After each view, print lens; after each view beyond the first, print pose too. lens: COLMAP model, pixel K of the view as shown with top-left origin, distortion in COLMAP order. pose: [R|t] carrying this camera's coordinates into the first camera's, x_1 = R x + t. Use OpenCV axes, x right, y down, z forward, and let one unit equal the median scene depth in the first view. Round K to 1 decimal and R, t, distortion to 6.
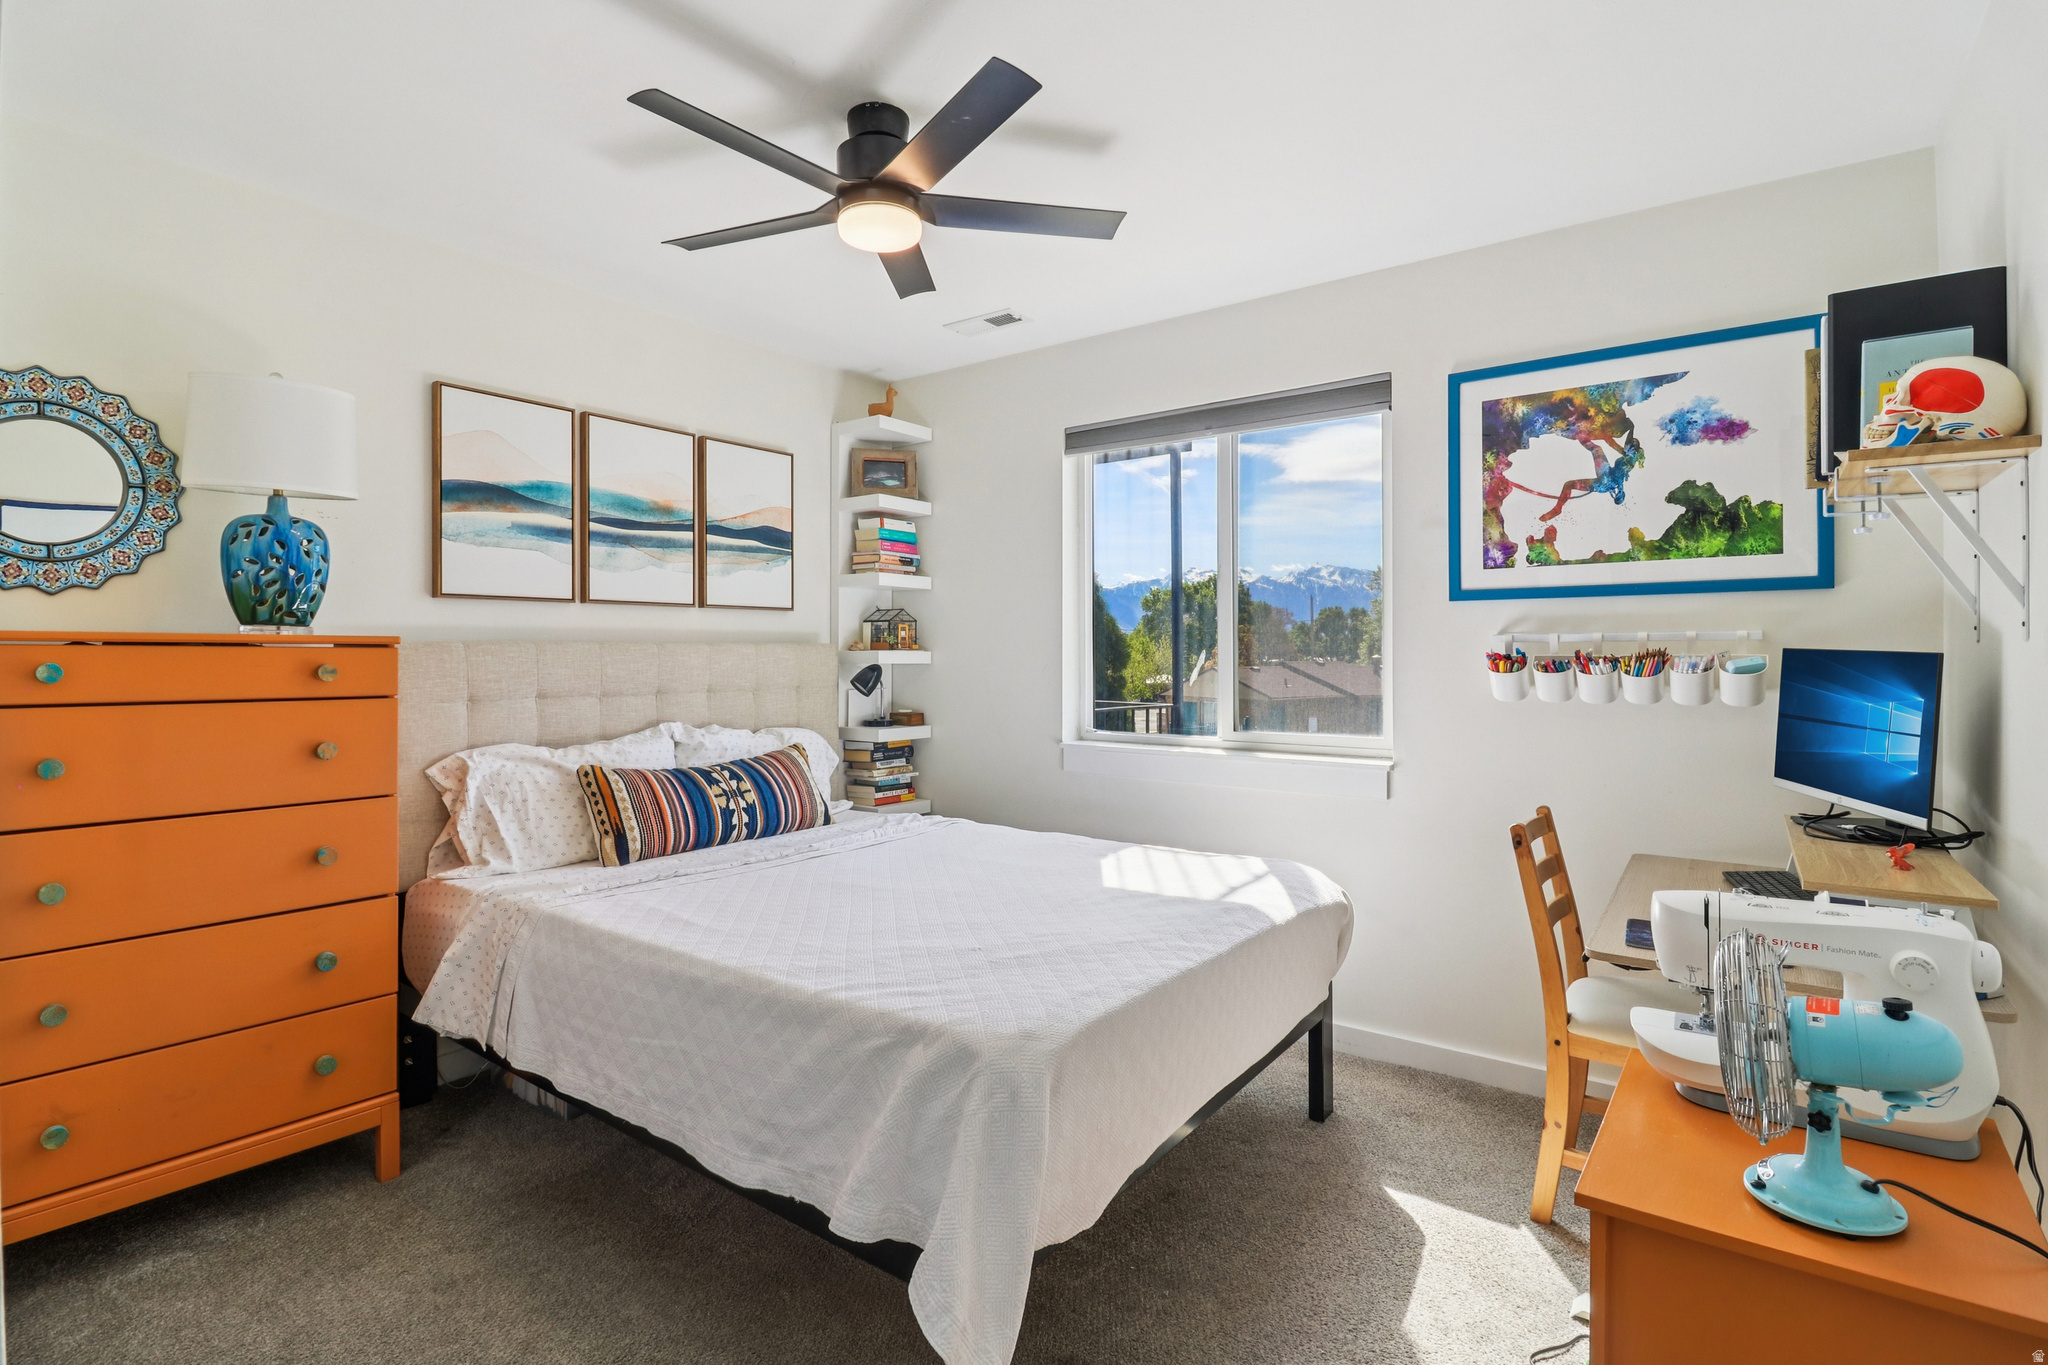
lens RADIAL K [[958.8, 0, 1016.2], [0, 958.8, 650.2], [0, 0, 1]] dist [0.000945, -0.013321]
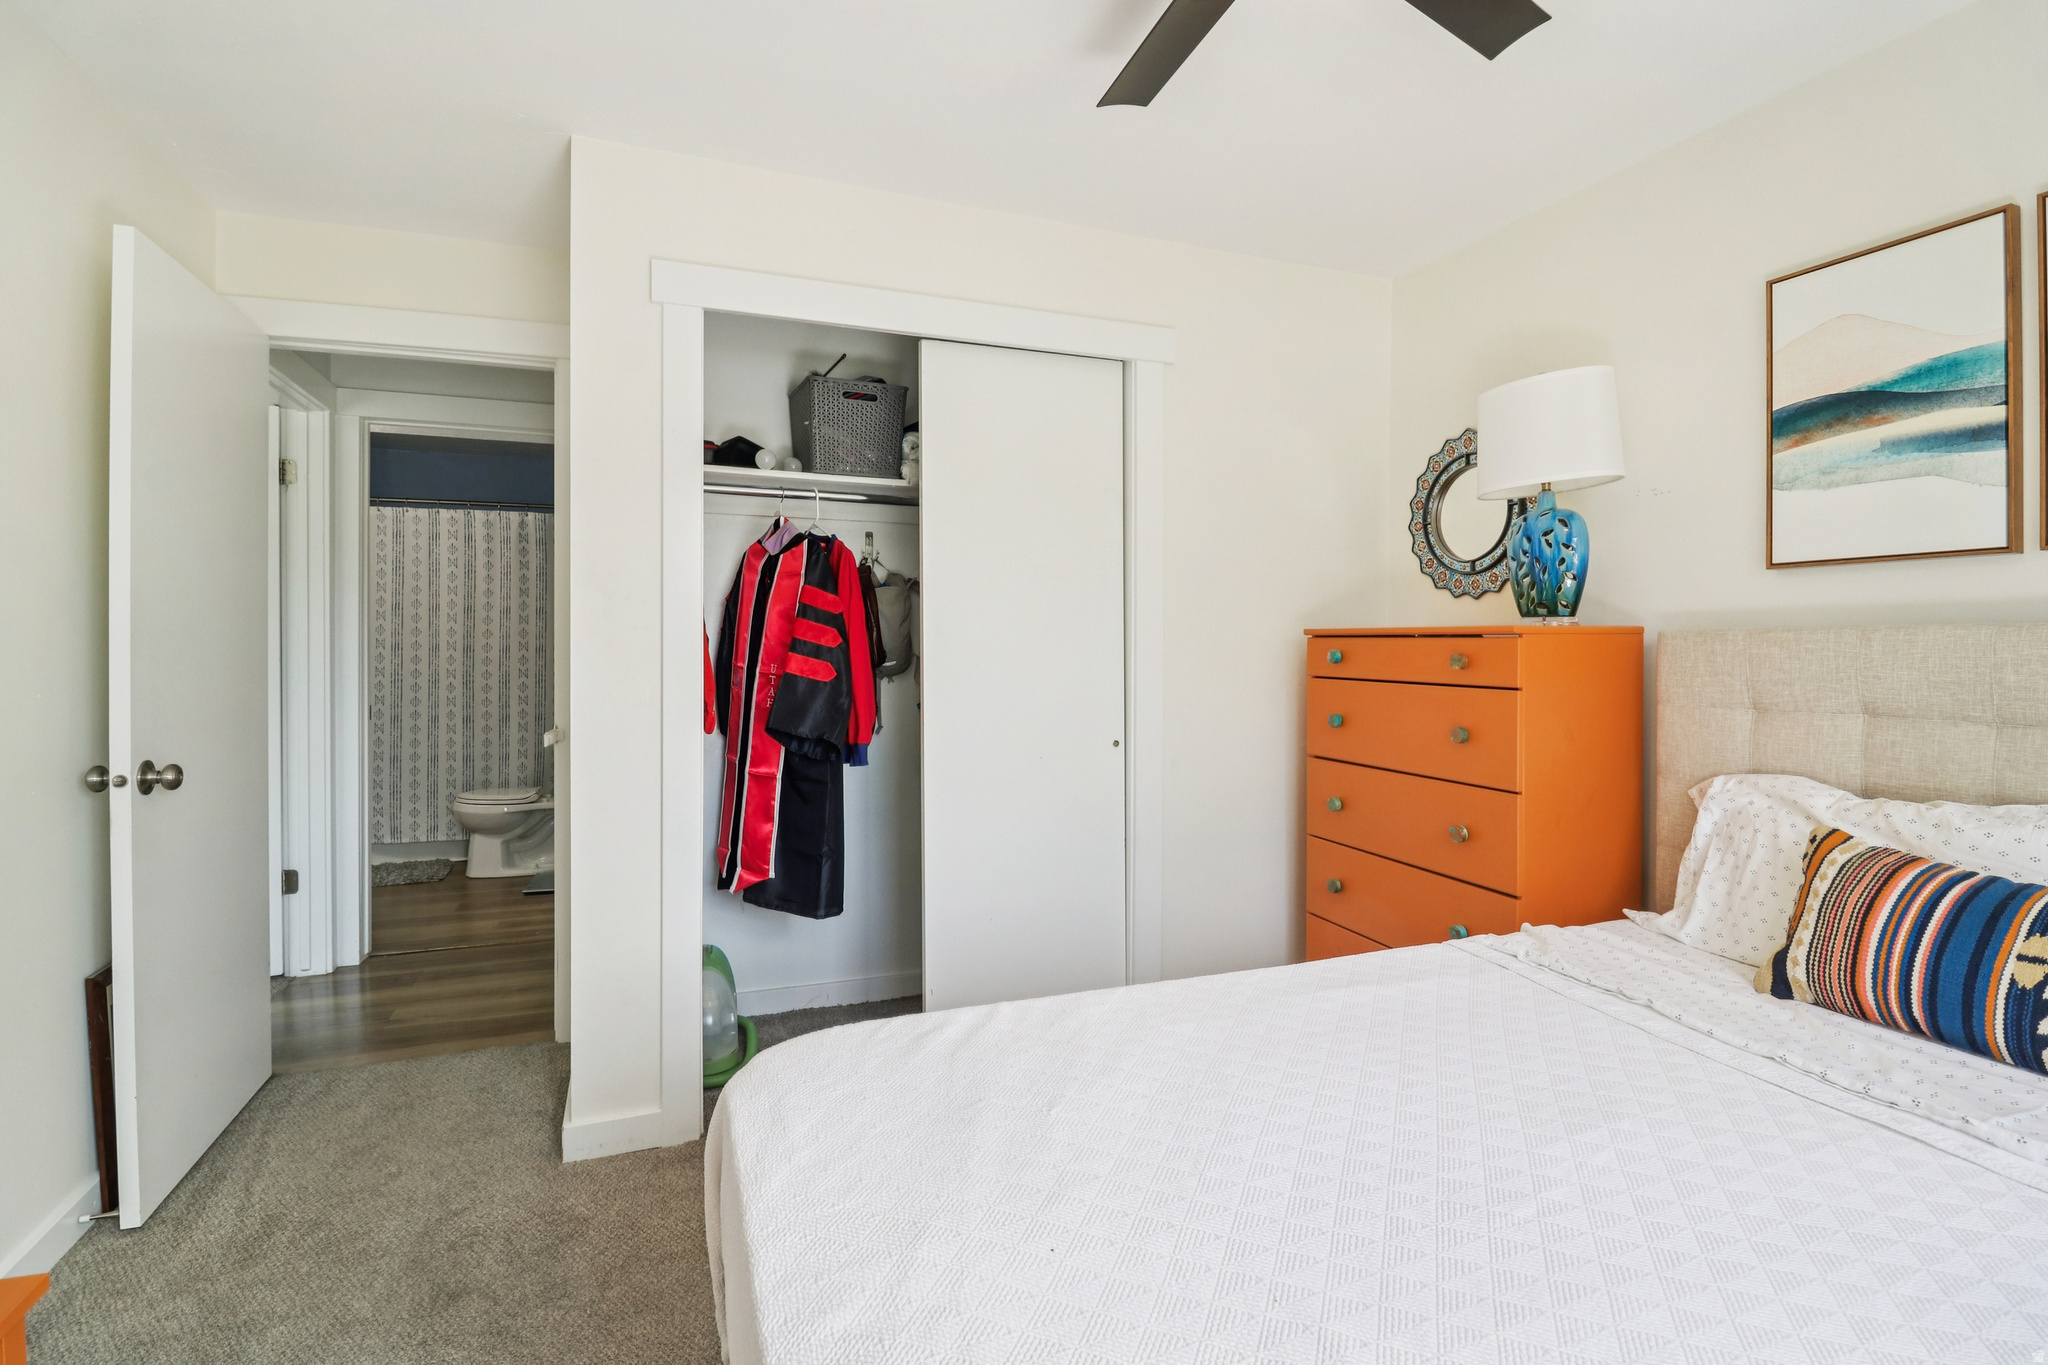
lens RADIAL K [[958.8, 0, 1016.2], [0, 958.8, 650.2], [0, 0, 1]] dist [0.000945, -0.013321]
pose [[-0.529968, 0.005325, -0.848001, 0.339825], [0.002108, 0.999985, 0.004962, 0.003262], [0.848015, 0.000842, -0.529971, 0.887175]]
